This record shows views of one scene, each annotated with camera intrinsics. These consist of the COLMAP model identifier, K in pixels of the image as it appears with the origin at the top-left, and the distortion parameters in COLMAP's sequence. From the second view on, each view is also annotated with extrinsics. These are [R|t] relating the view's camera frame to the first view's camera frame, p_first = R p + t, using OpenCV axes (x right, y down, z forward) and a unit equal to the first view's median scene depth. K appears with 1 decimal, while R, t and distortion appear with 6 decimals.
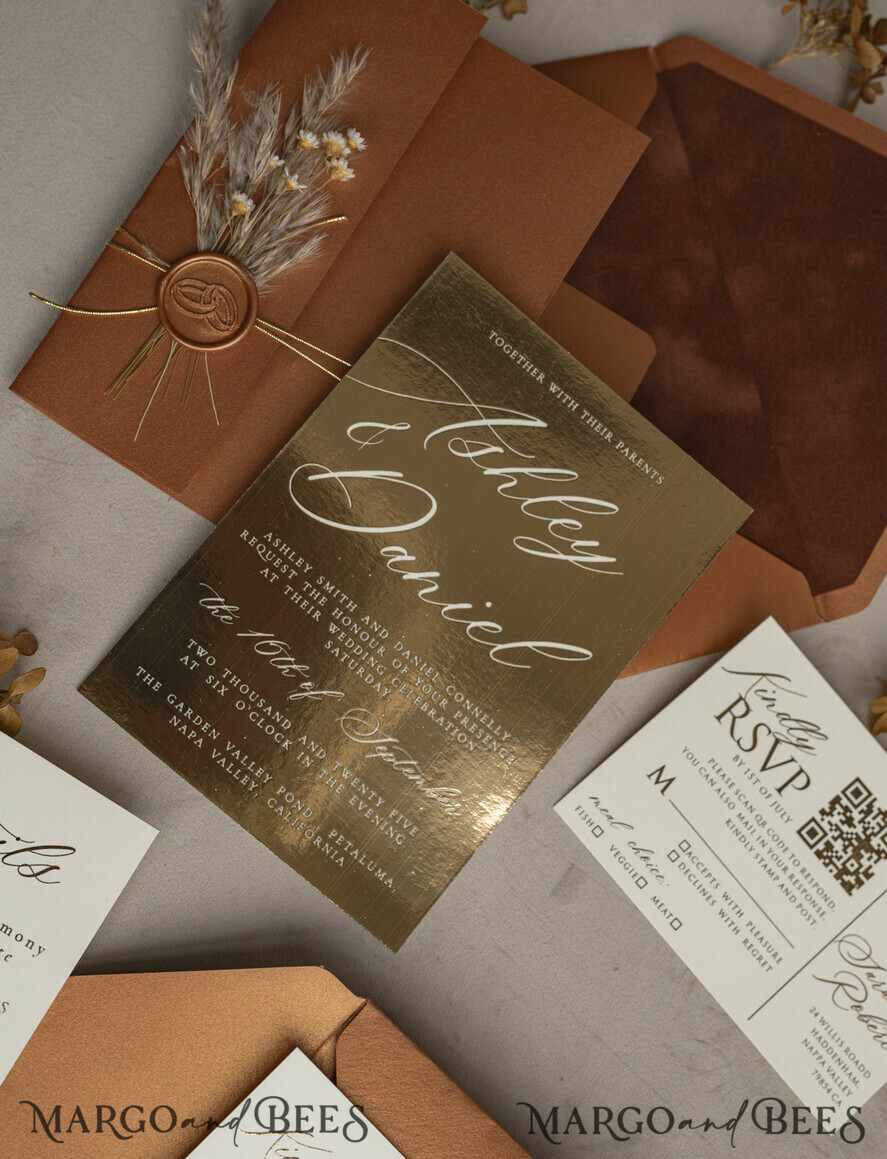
lens RADIAL K [[1940.1, 0, 441.3], [0, 1940.1, 518.6], [0, 0, 1]] dist [-0.031634, 0.000000]
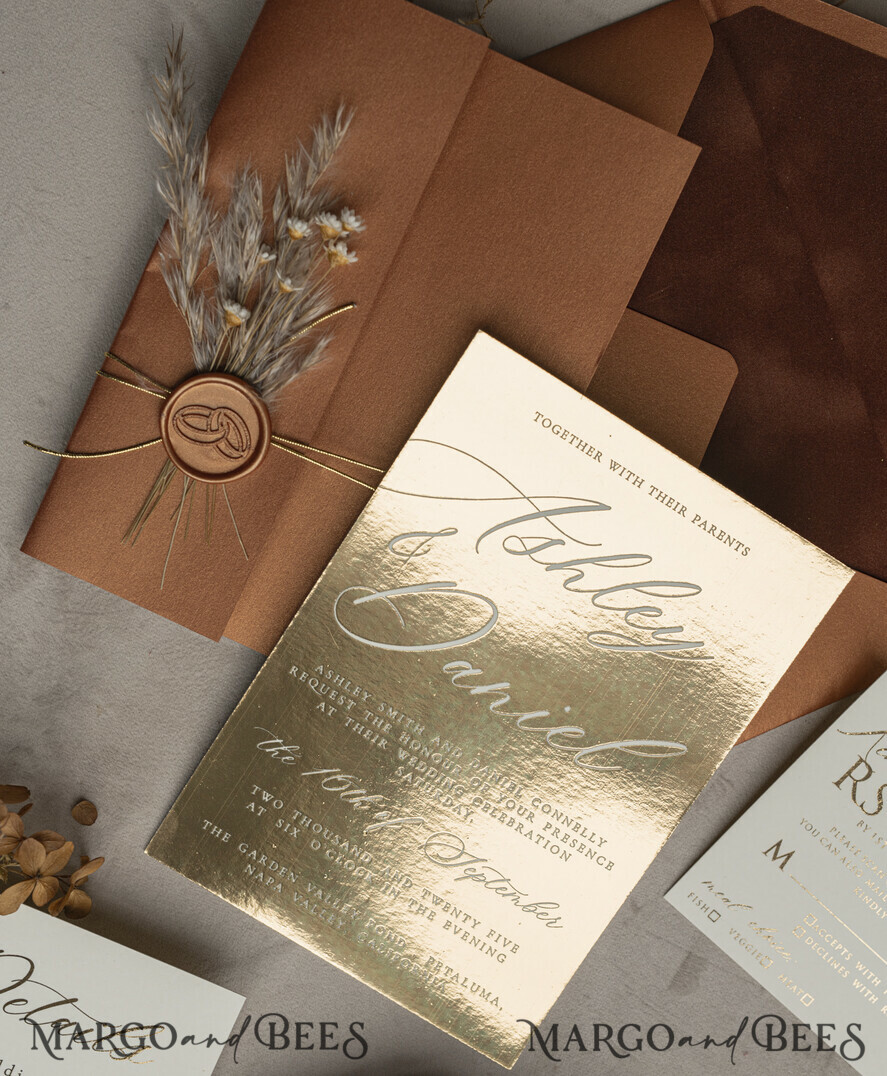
lens RADIAL K [[2012.2, 0, 416.6], [0, 2012.2, 535.4], [0, 0, 1]] dist [-0.019429, 0.000000]
pose [[0.982592, -0.098104, -0.157760, 0.112135], [0.136476, 0.957342, 0.254695, -0.285323], [0.126044, -0.271792, 0.954066, 0.106516]]
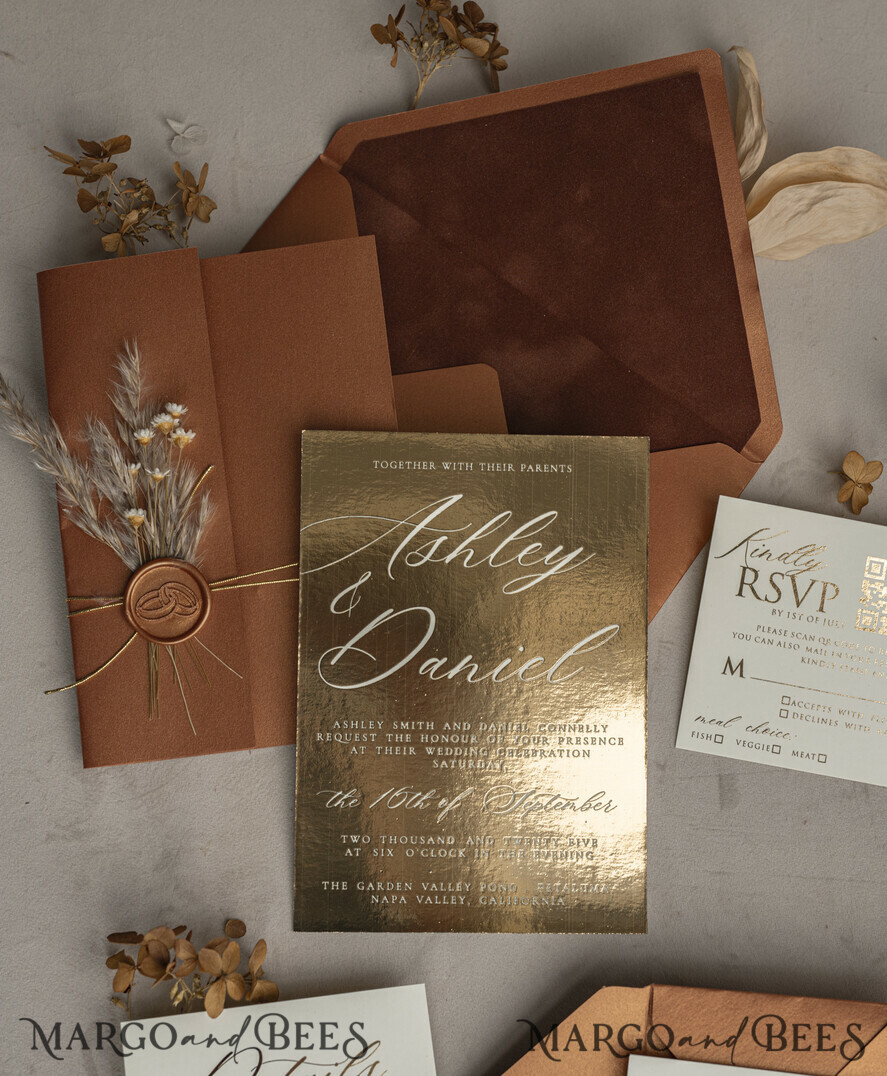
lens RADIAL K [[2012.2, 0, 419.0], [0, 2012.2, 529.3], [0, 0, 1]] dist [-0.019429, 0.000000]
pose [[0.774698, -0.630708, -0.045289, 0.076334], [0.632239, 0.773823, 0.038365, -0.094974], [0.010849, -0.058355, 0.998237, -0.191699]]
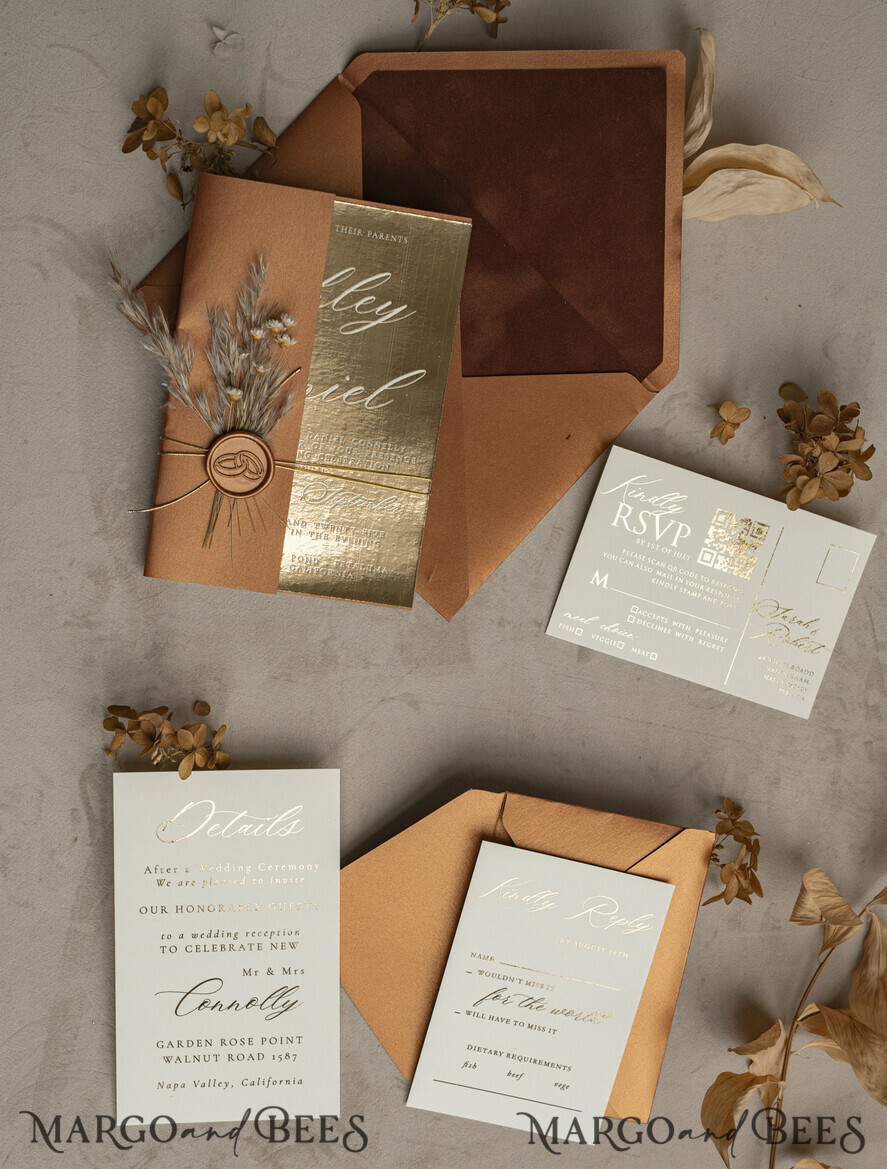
lens RADIAL K [[2065.6, 0, 395.2], [0, 2065.6, 703.8], [0, 0, 1]] dist [-0.015170, 0.000000]
pose [[0.859053, -0.481555, -0.173586, 0.199004], [0.511172, 0.789118, 0.340582, -0.405880], [-0.027029, -0.381310, 0.924052, -0.509153]]
